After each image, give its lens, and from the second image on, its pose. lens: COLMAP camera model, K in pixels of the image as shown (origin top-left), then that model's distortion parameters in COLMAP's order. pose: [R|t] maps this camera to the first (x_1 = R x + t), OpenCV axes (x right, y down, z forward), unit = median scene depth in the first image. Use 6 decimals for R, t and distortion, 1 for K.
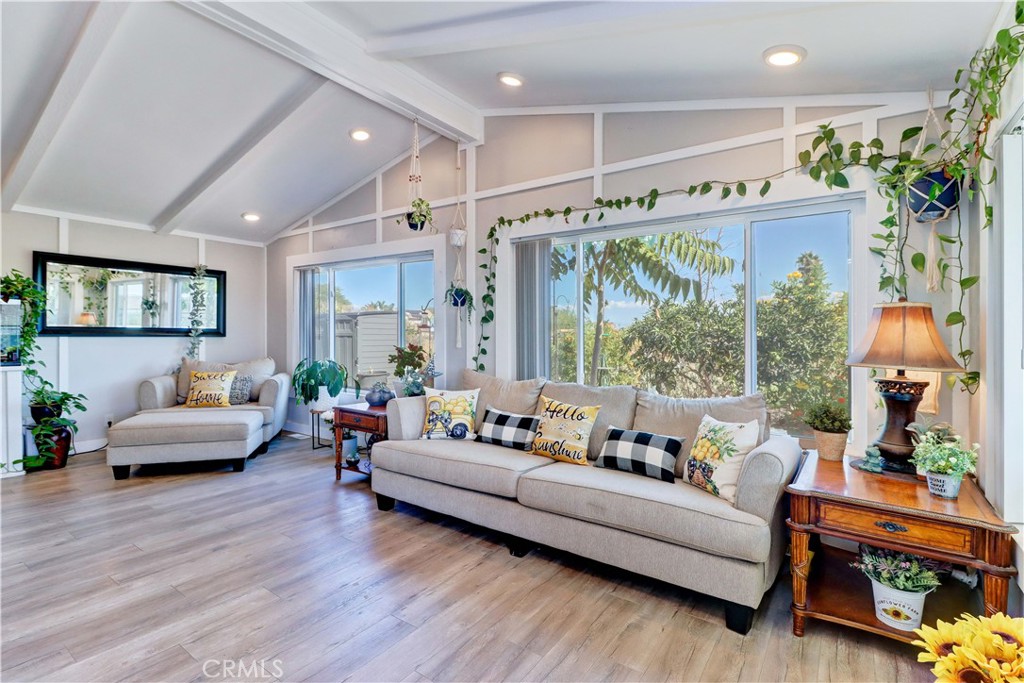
lens RADIAL K [[477.2, 0, 508.2], [0, 477.2, 333.0], [0, 0, 1]] dist [0.007817, -0.007381]
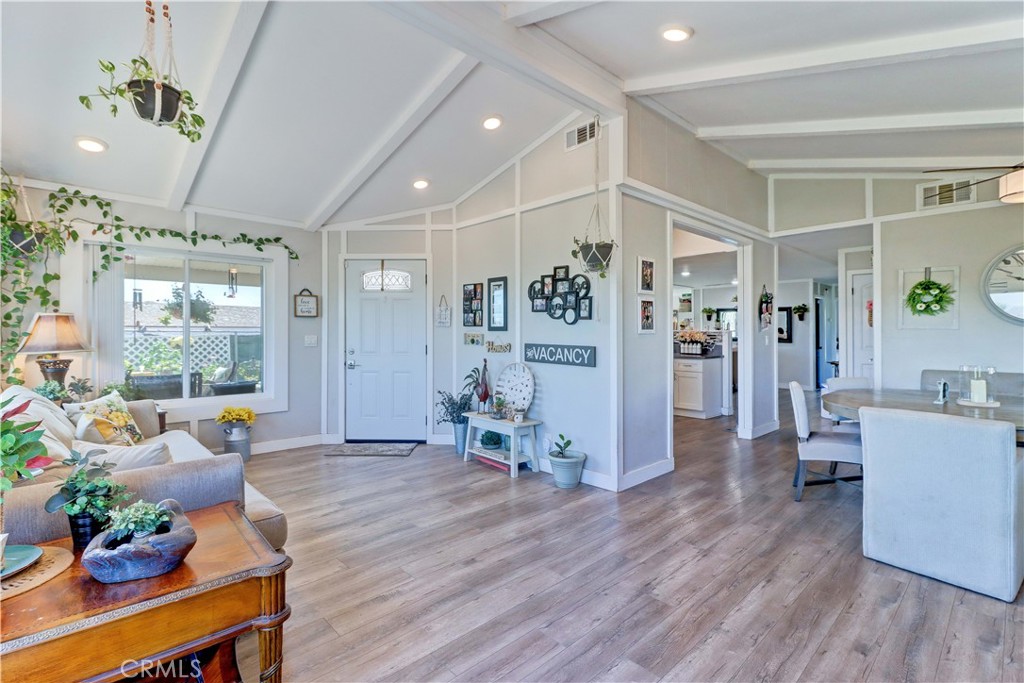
lens RADIAL K [[477.2, 0, 515.4], [0, 477.2, 338.3], [0, 0, 1]] dist [0.007817, -0.007381]
pose [[-0.981348, -0.019489, 0.191250, -1.039097], [-0.017235, 0.999761, 0.013442, -0.025927], [-0.191467, 0.009895, -0.981449, 2.306119]]
